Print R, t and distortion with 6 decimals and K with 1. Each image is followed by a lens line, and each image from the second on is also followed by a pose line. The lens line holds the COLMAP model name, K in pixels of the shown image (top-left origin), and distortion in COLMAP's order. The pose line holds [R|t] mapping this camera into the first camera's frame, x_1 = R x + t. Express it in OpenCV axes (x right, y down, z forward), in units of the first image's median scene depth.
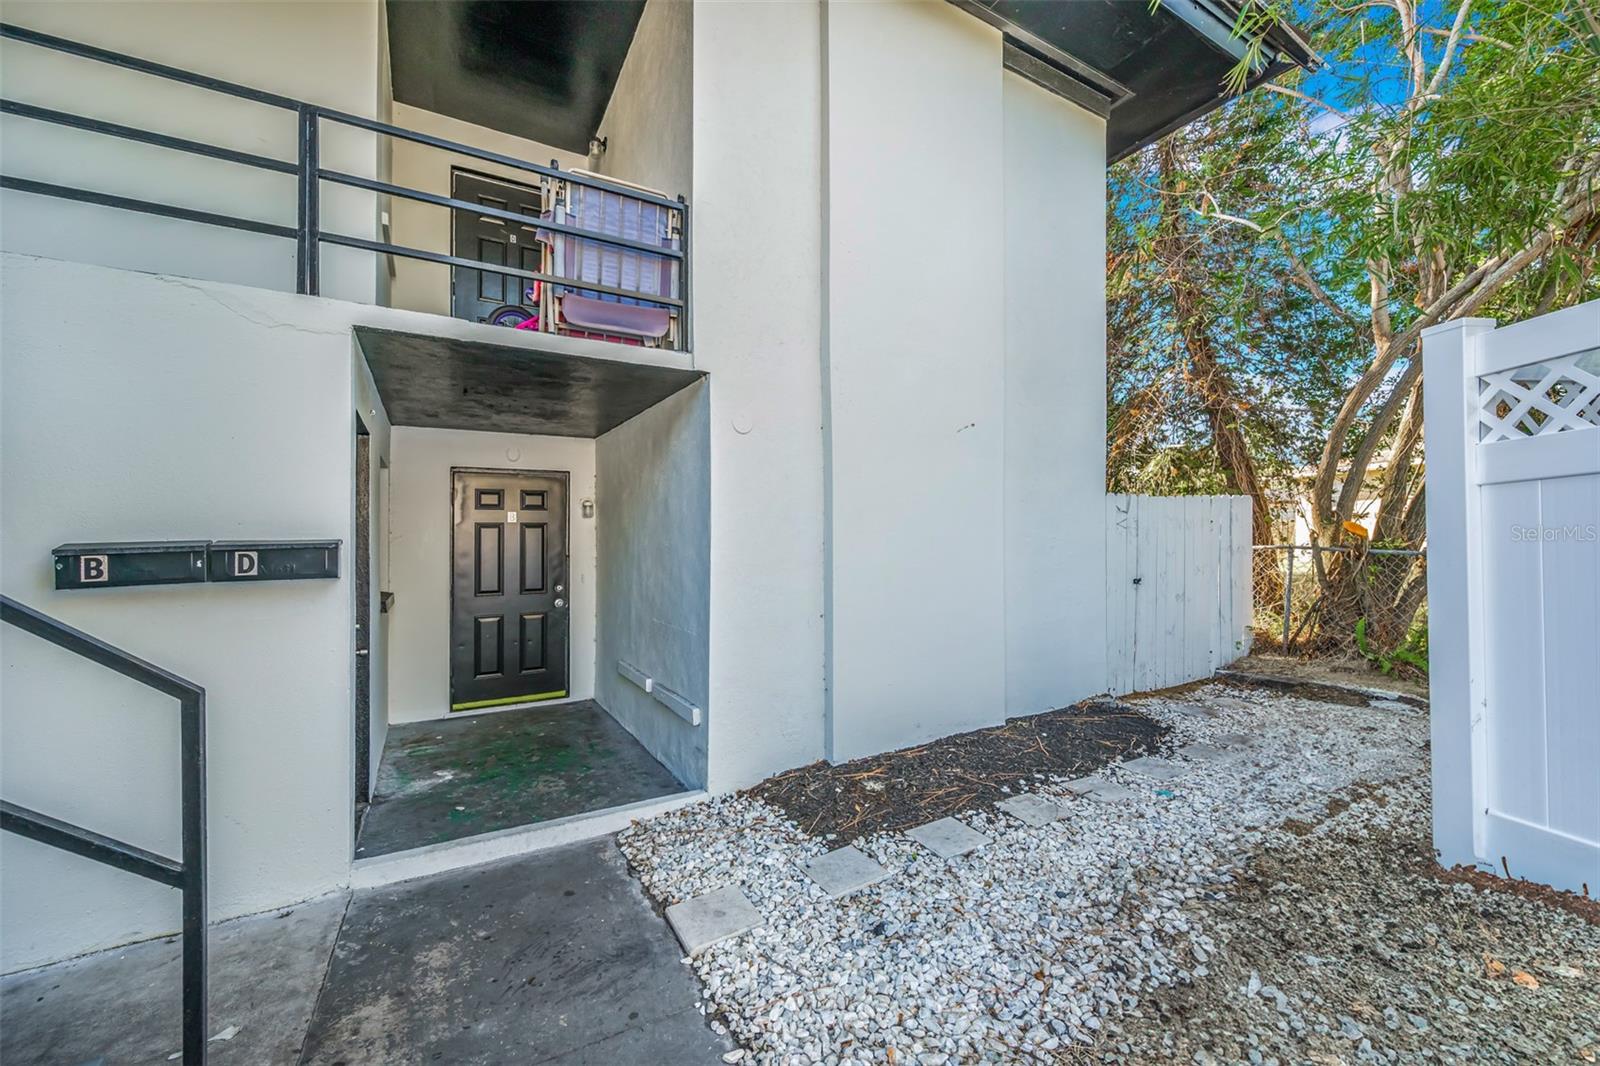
lens RADIAL K [[626.2, 0, 804.6], [0, 626.2, 535.2], [0, 0, 1]] dist [-0.004239, 0.000249]
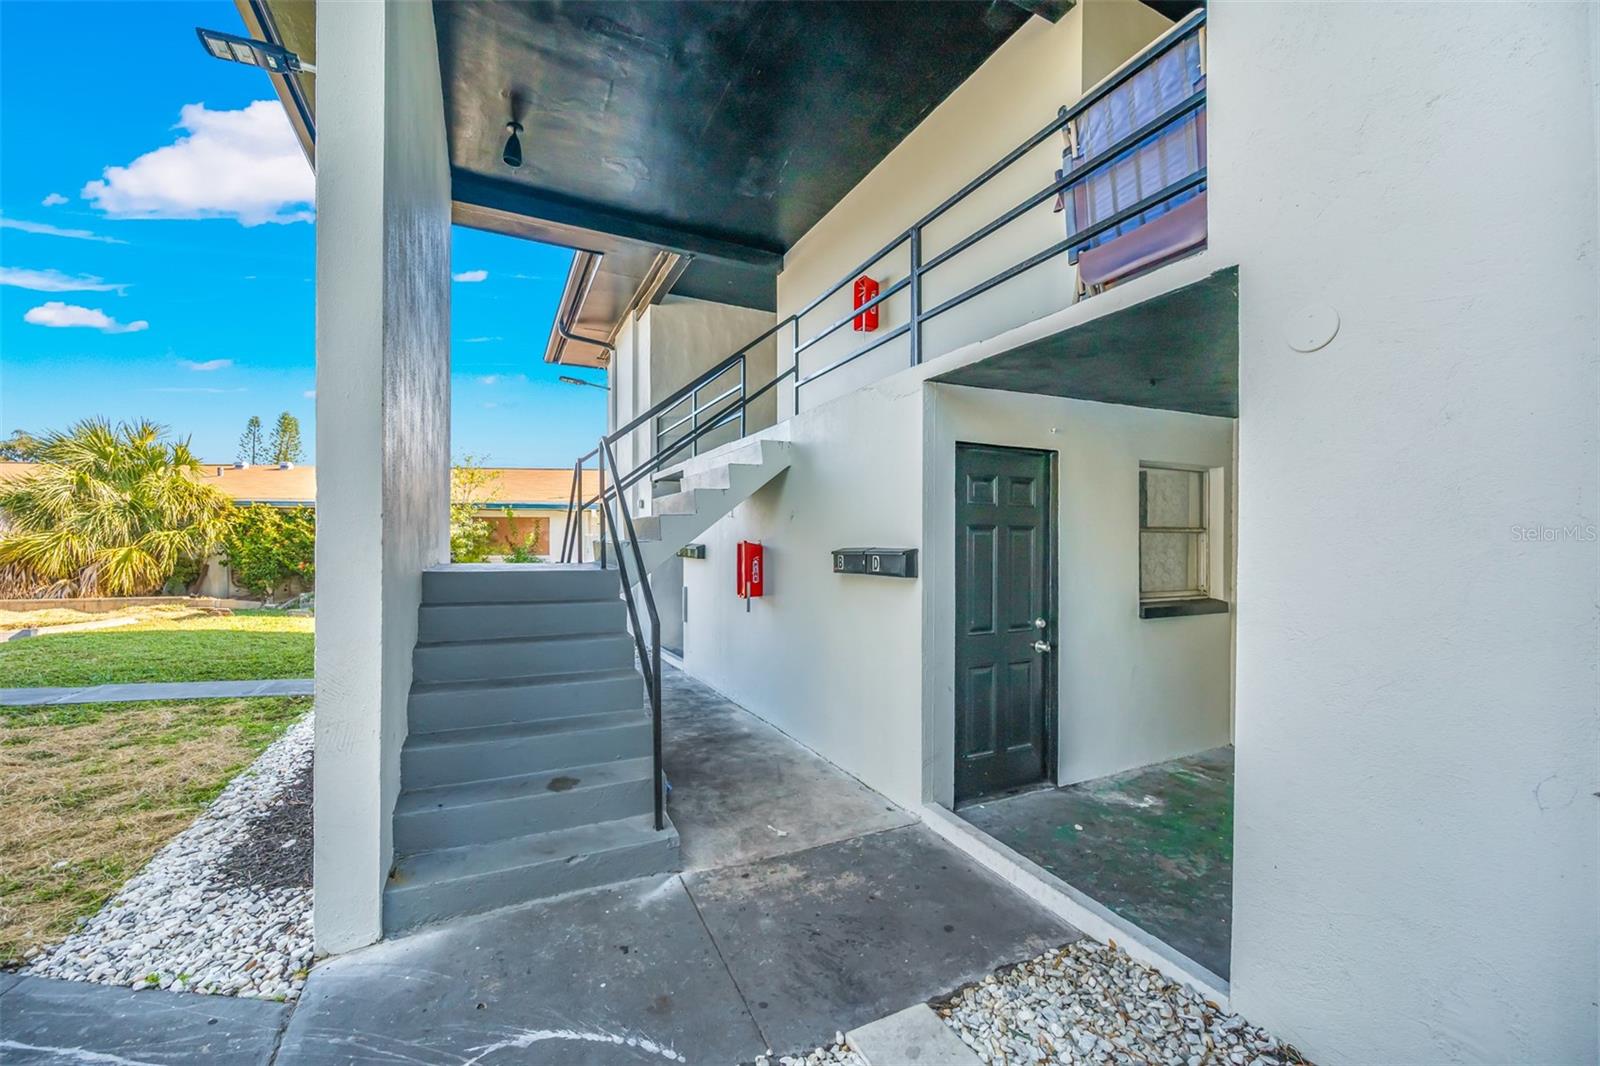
lens RADIAL K [[626.2, 0, 798.8], [0, 626.2, 540.1], [0, 0, 1]] dist [-0.004239, 0.000249]
pose [[-0.070980, 0.011717, -0.997409, 0.443014], [0.008675, 0.999900, 0.011129, -0.020871], [0.997440, -0.007862, -0.071075, 0.650473]]
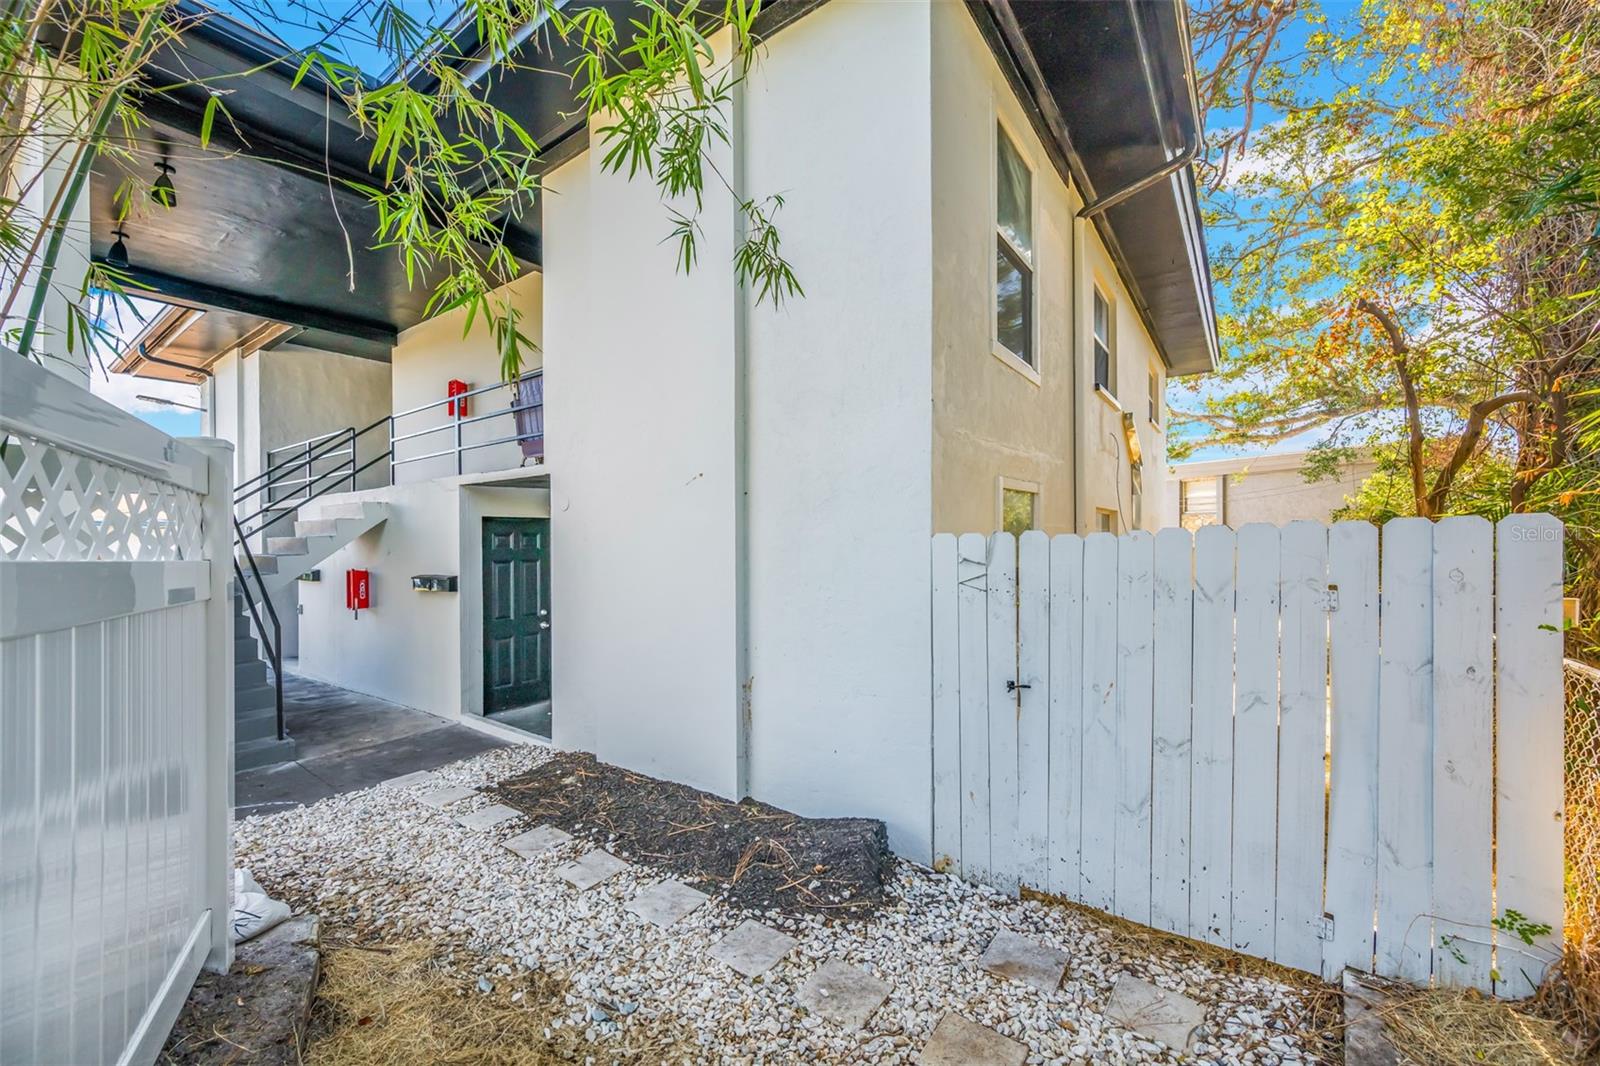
lens RADIAL K [[626.2, 0, 802.5], [0, 626.2, 534.0], [0, 0, 1]] dist [-0.004239, 0.000249]
pose [[0.411192, -0.001621, -0.911547, 1.531376], [0.017121, 0.999836, 0.005945, -0.111502], [0.911388, -0.018051, 0.411153, 0.941944]]
